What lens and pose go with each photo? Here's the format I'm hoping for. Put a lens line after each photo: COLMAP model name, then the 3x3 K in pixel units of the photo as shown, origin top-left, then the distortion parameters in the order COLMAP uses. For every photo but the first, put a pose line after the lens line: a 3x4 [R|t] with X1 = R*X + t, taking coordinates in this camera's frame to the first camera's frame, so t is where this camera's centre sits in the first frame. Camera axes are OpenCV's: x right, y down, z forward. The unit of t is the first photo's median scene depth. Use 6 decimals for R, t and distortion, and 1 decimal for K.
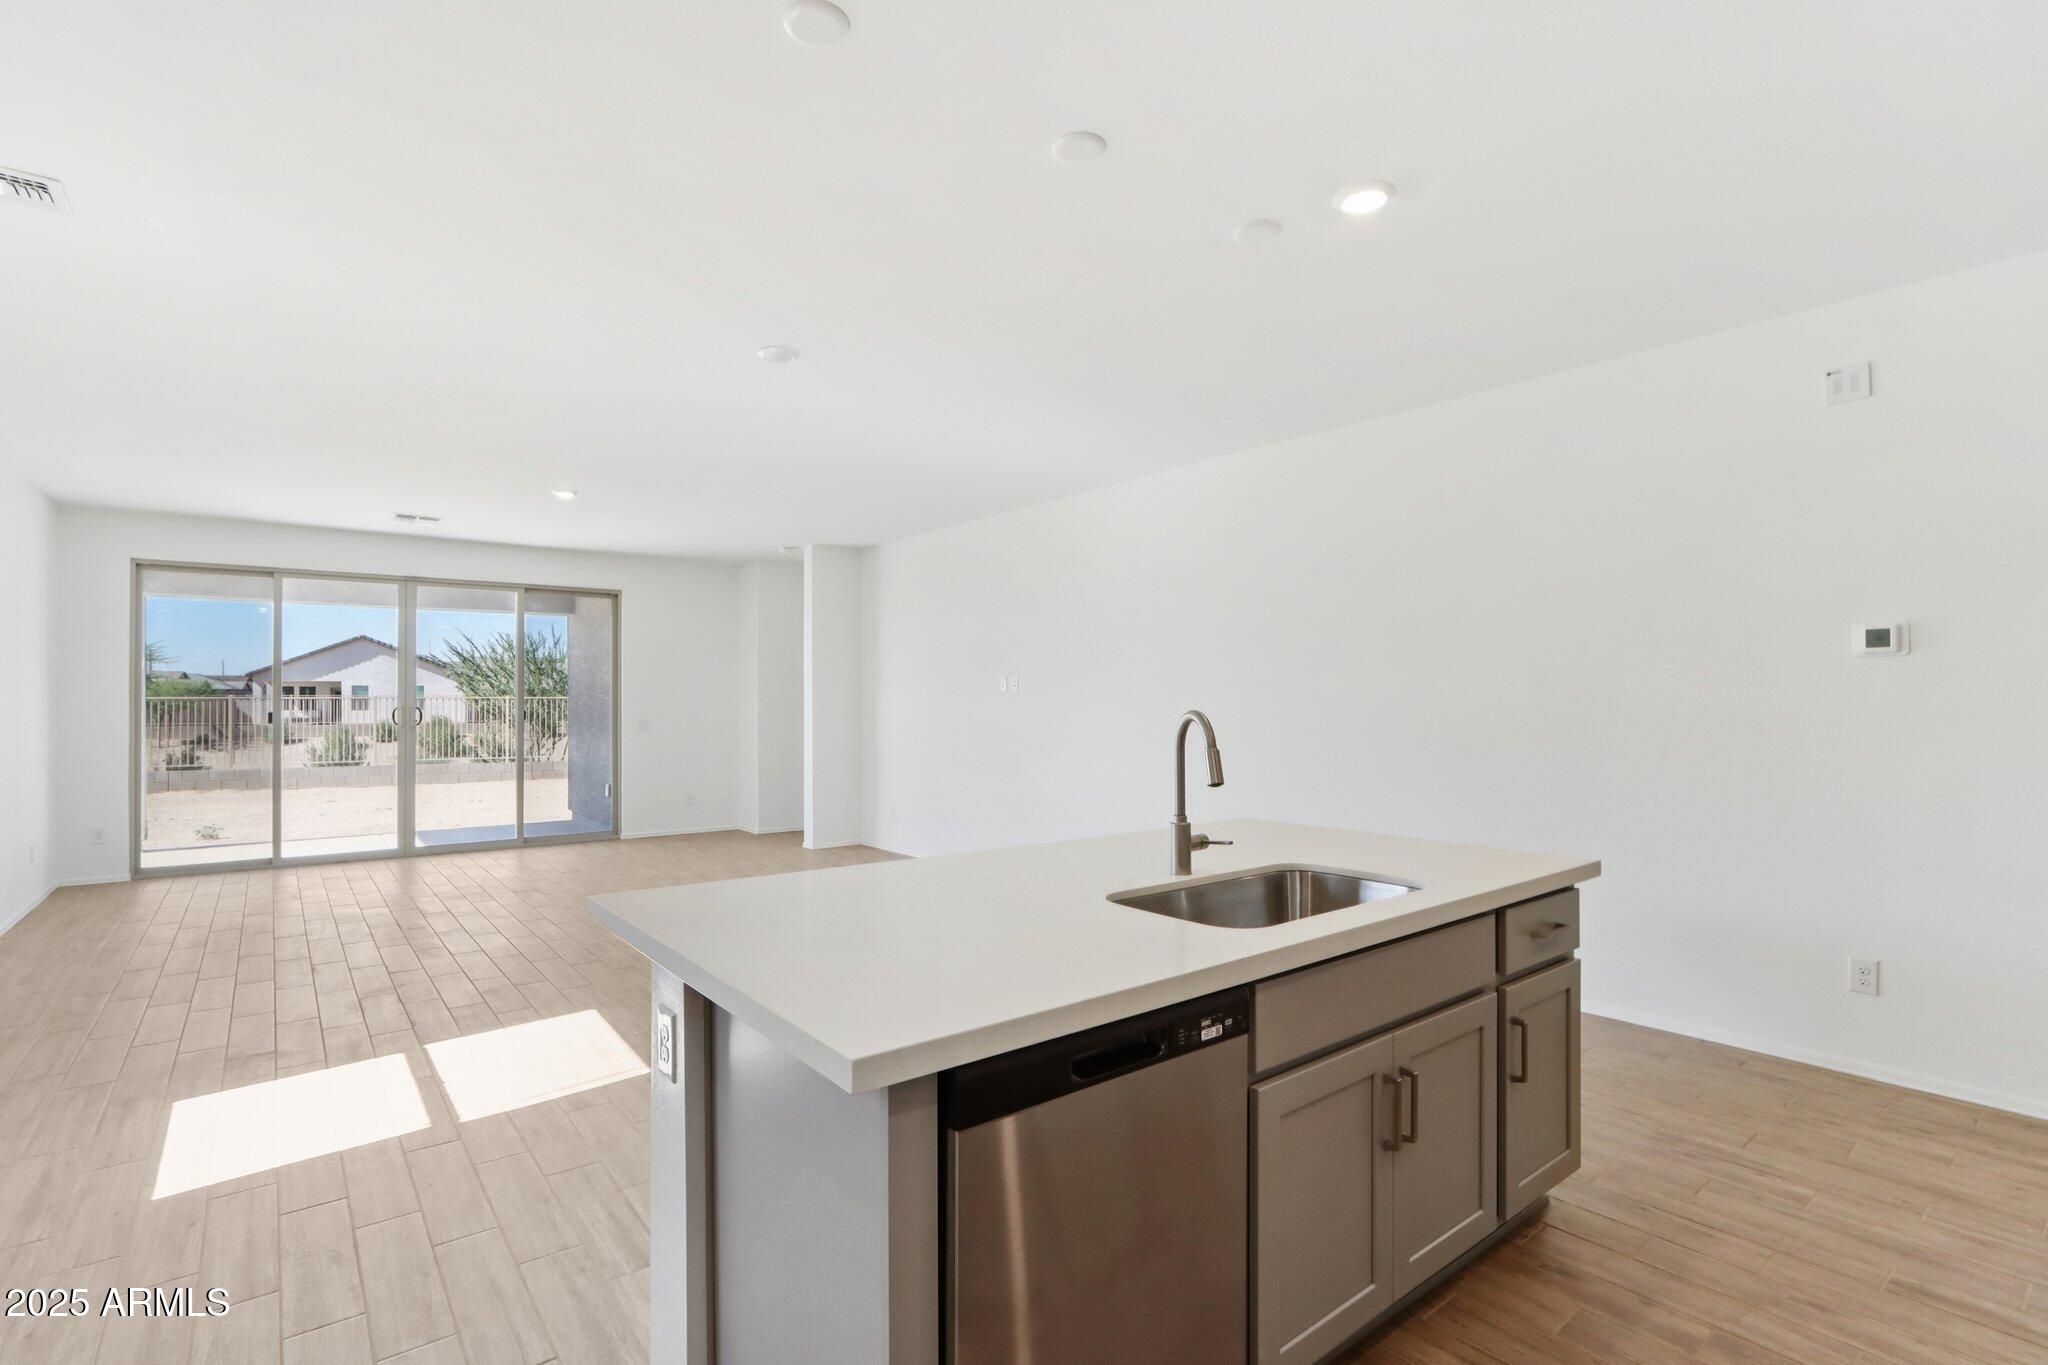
lens RADIAL K [[959.0, 0, 999.6], [0, 959.0, 692.6], [0, 0, 1]] dist [-0.013312, 0.000372]
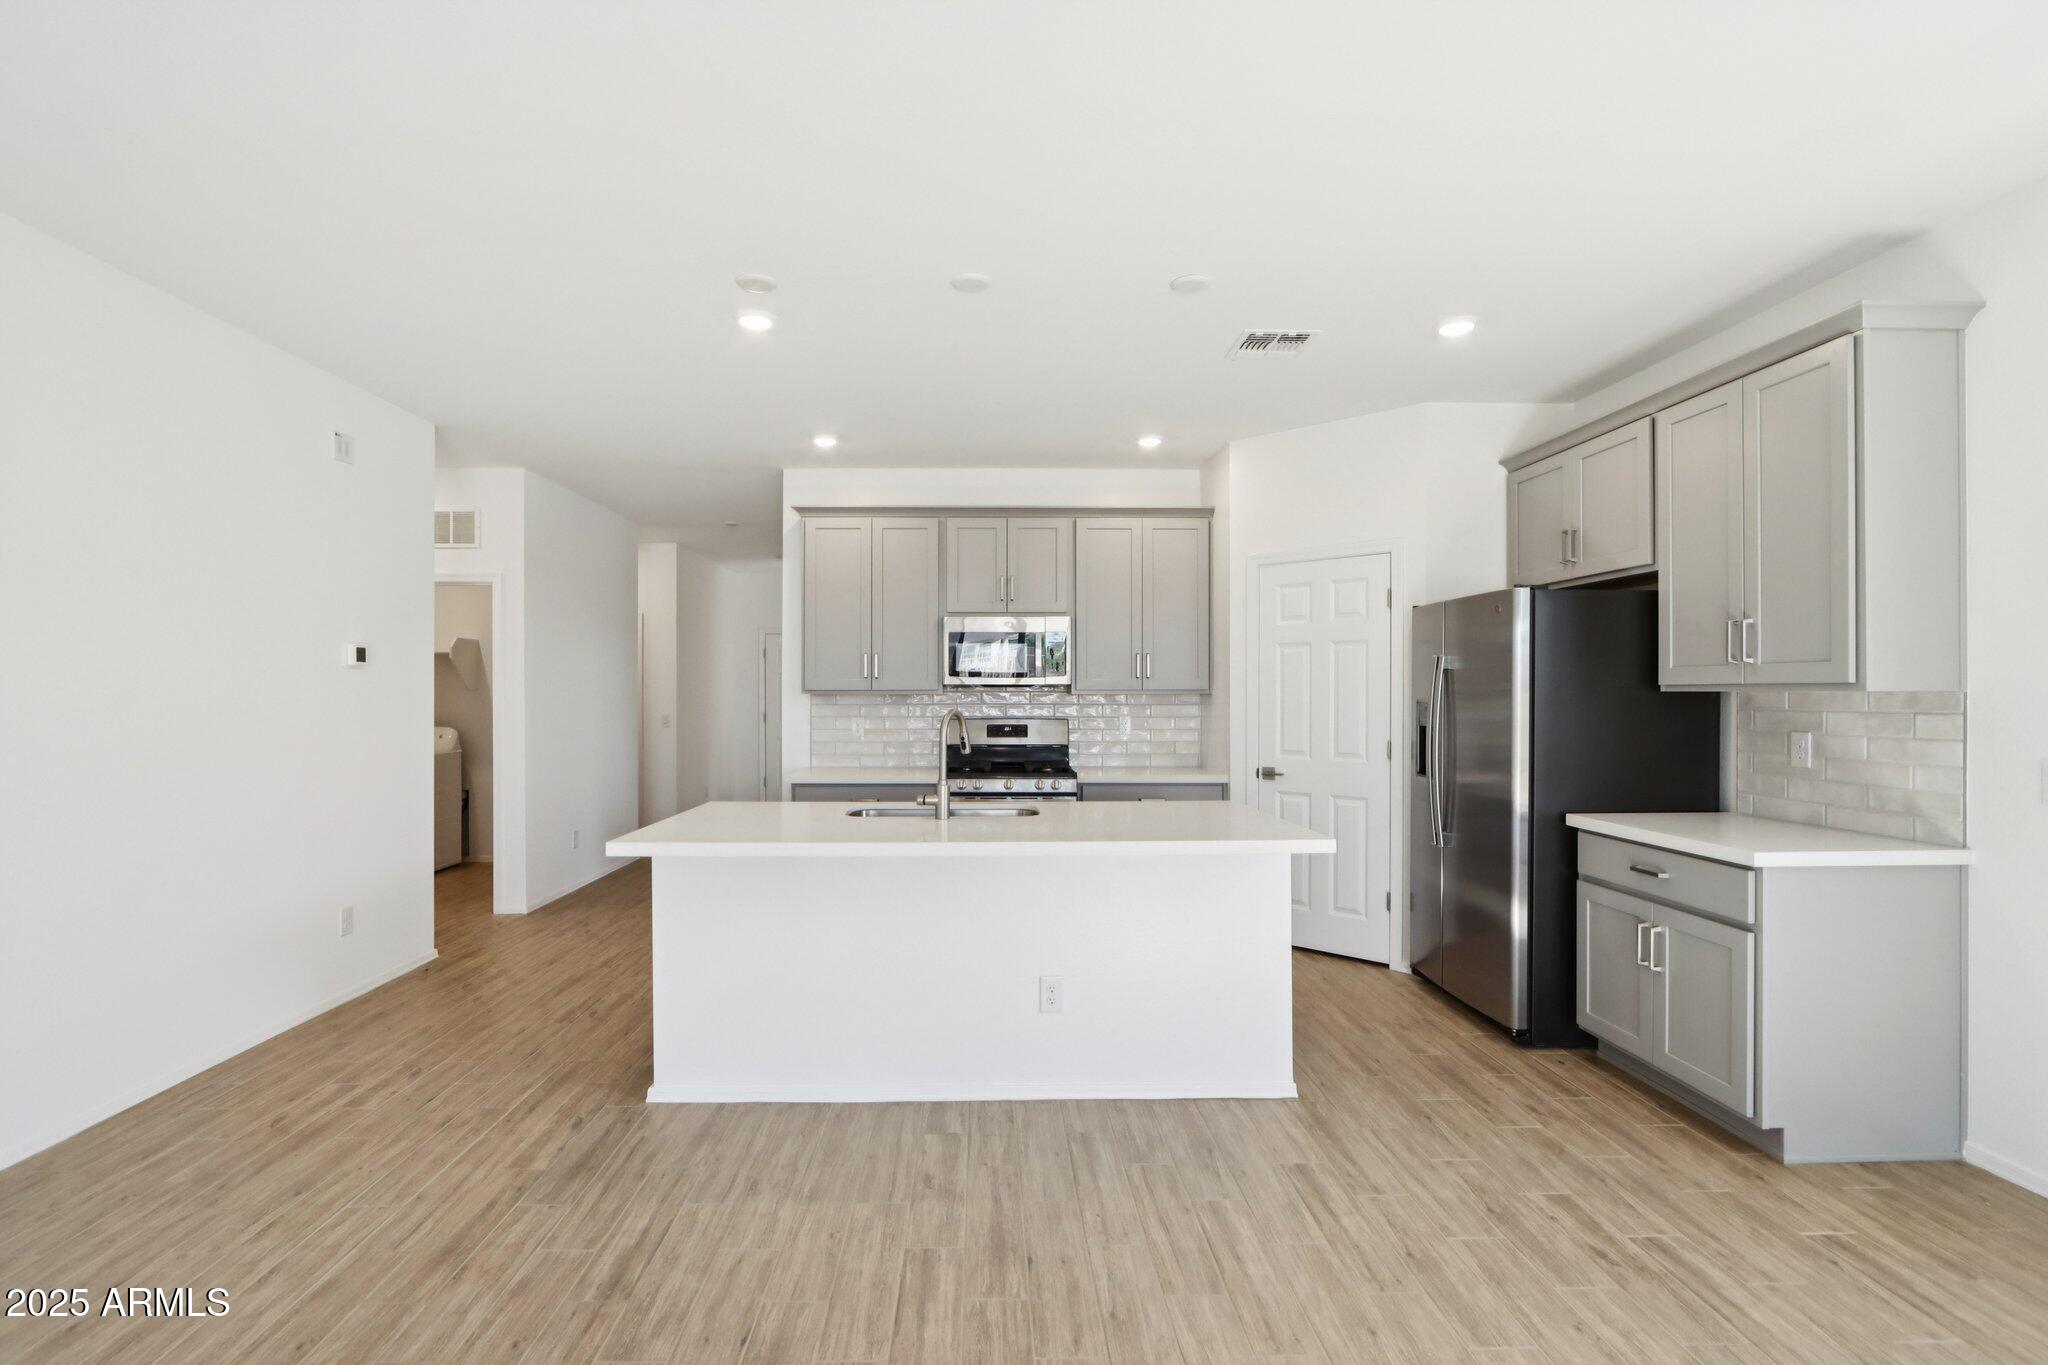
lens RADIAL K [[959.0, 0, 998.1], [0, 959.0, 690.6], [0, 0, 1]] dist [-0.013312, 0.000372]
pose [[-0.804895, 0.005795, 0.593388, -0.236647], [-0.001254, 0.999933, -0.011466, 0.002309], [-0.593415, -0.009973, -0.804835, 0.663927]]
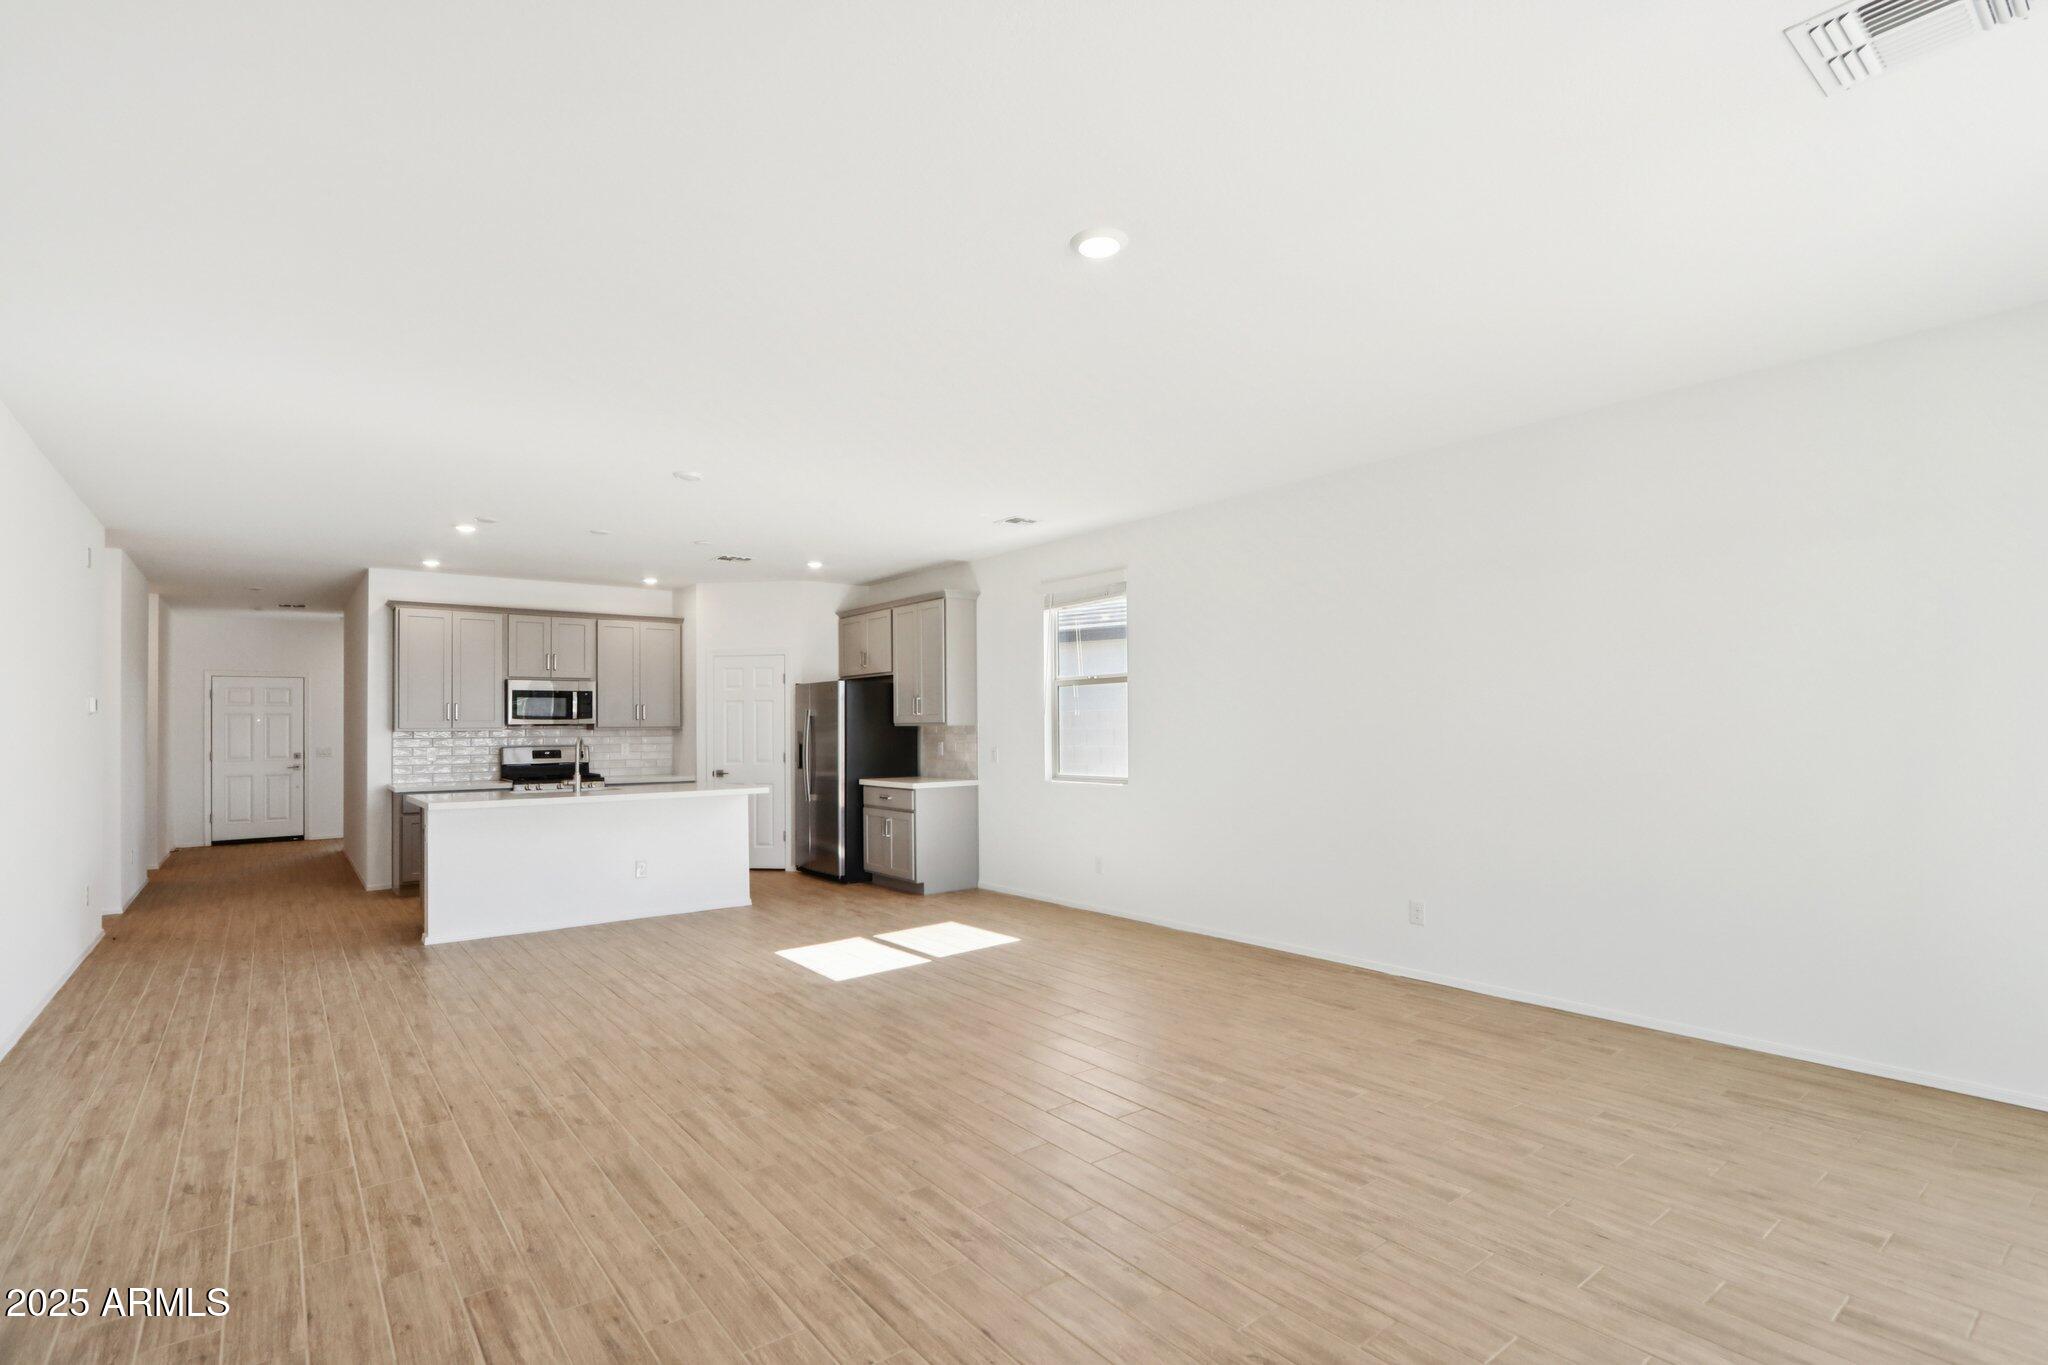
lens RADIAL K [[965.3, 0, 1007.0], [0, 965.3, 721.1], [0, 0, 1]] dist [-0.013404, 0.003430]
pose [[-0.999912, 0.012044, 0.005551, -0.359108], [0.011958, 0.999812, -0.015245, 0.009898], [-0.005734, -0.015178, -0.999868, 1.224574]]
